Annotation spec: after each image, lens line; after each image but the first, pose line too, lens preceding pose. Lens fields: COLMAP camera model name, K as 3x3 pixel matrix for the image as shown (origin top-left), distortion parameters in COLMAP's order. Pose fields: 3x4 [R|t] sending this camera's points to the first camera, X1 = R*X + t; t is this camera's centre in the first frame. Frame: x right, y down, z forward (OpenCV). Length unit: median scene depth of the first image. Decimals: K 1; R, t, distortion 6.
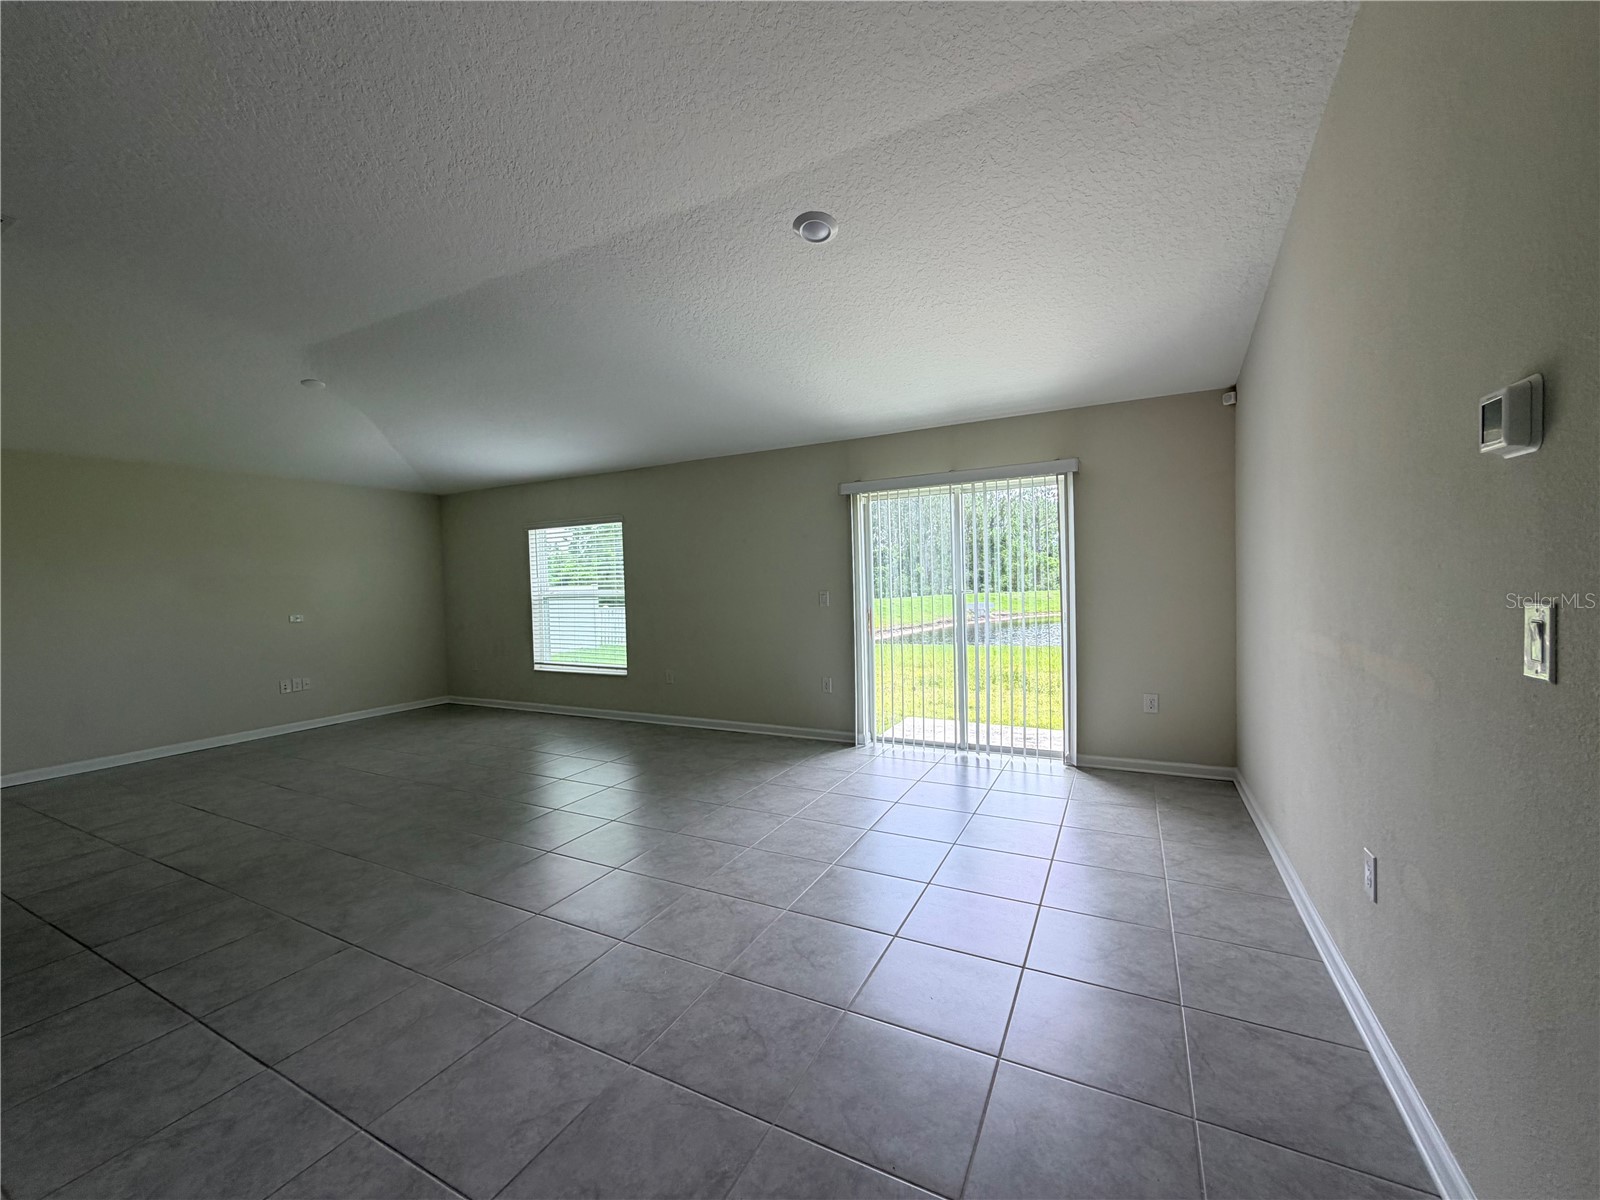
lens RADIAL K [[632.9, 0, 800.4], [0, 632.9, 603.3], [0, 0, 1]] dist [-0.006319, 0.000224]
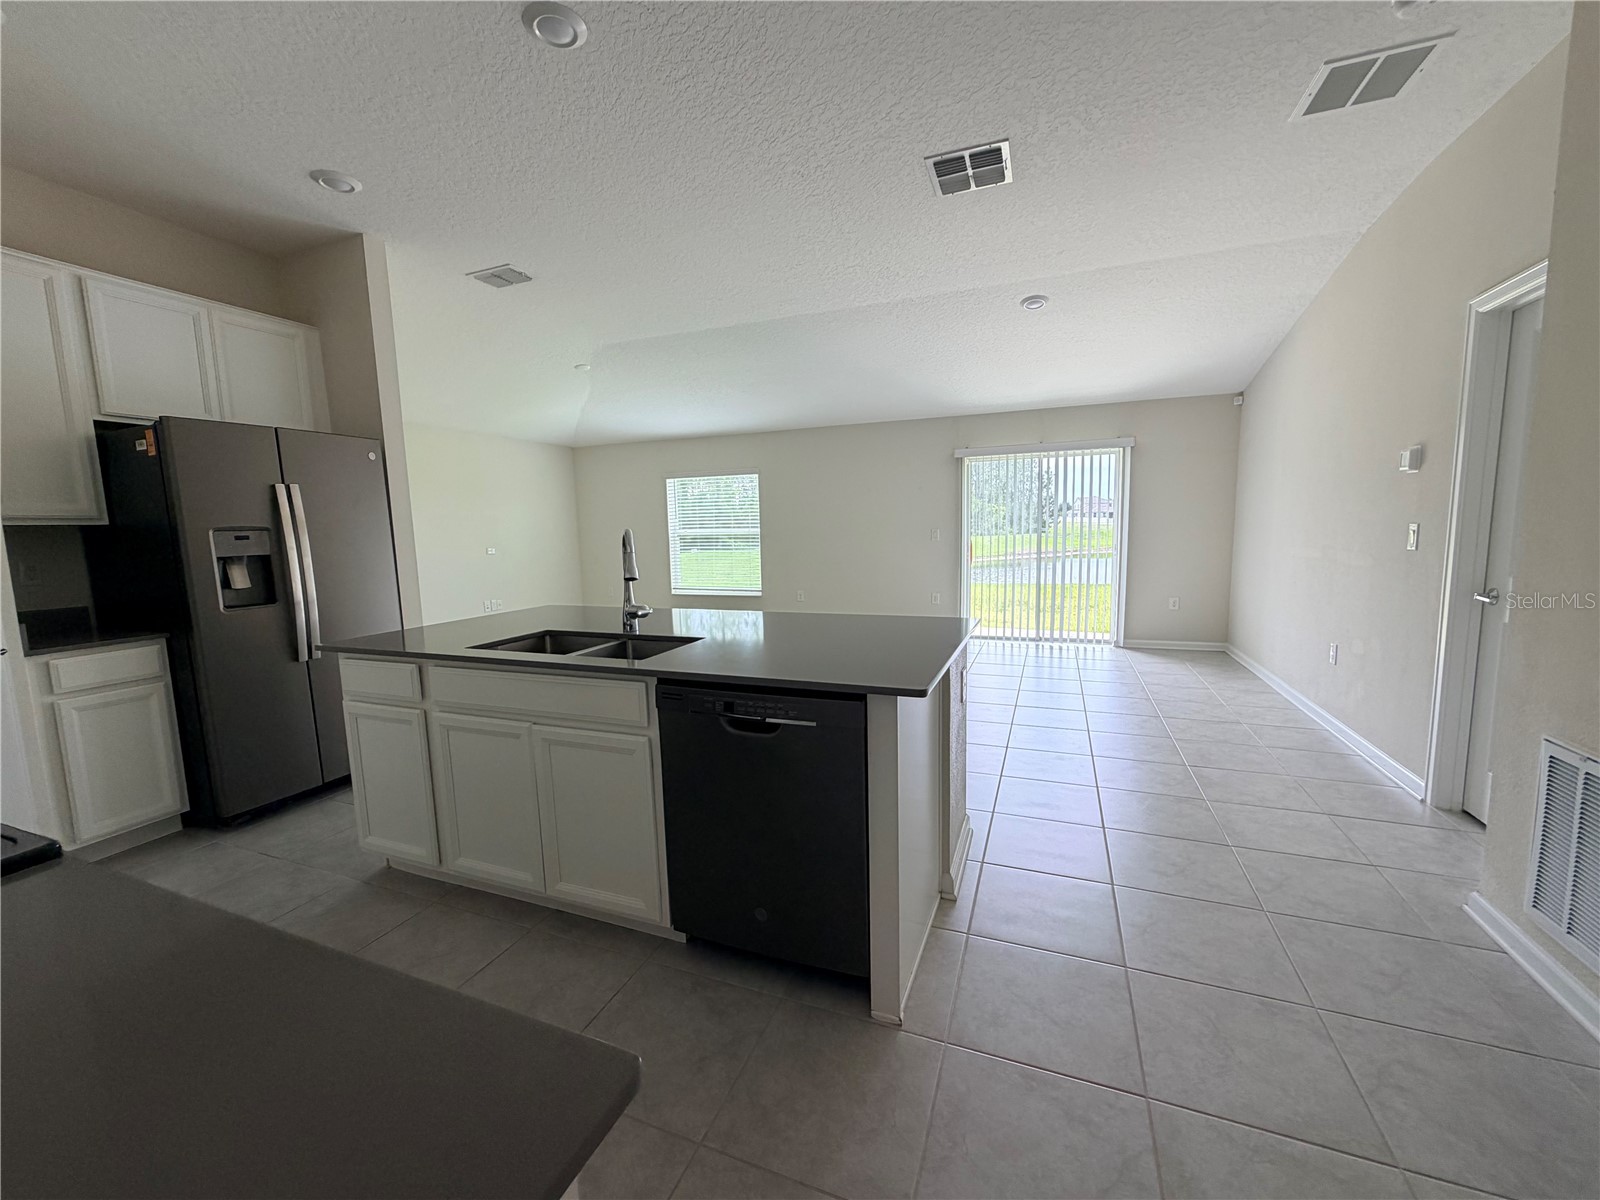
lens RADIAL K [[632.9, 0, 797.6], [0, 632.9, 598.7], [0, 0, 1]] dist [-0.006319, 0.000224]
pose [[0.995518, -0.007873, 0.094240, -0.408035], [0.000351, 0.996830, 0.079565, 0.023152], [-0.094568, -0.079176, 0.992365, -0.346202]]
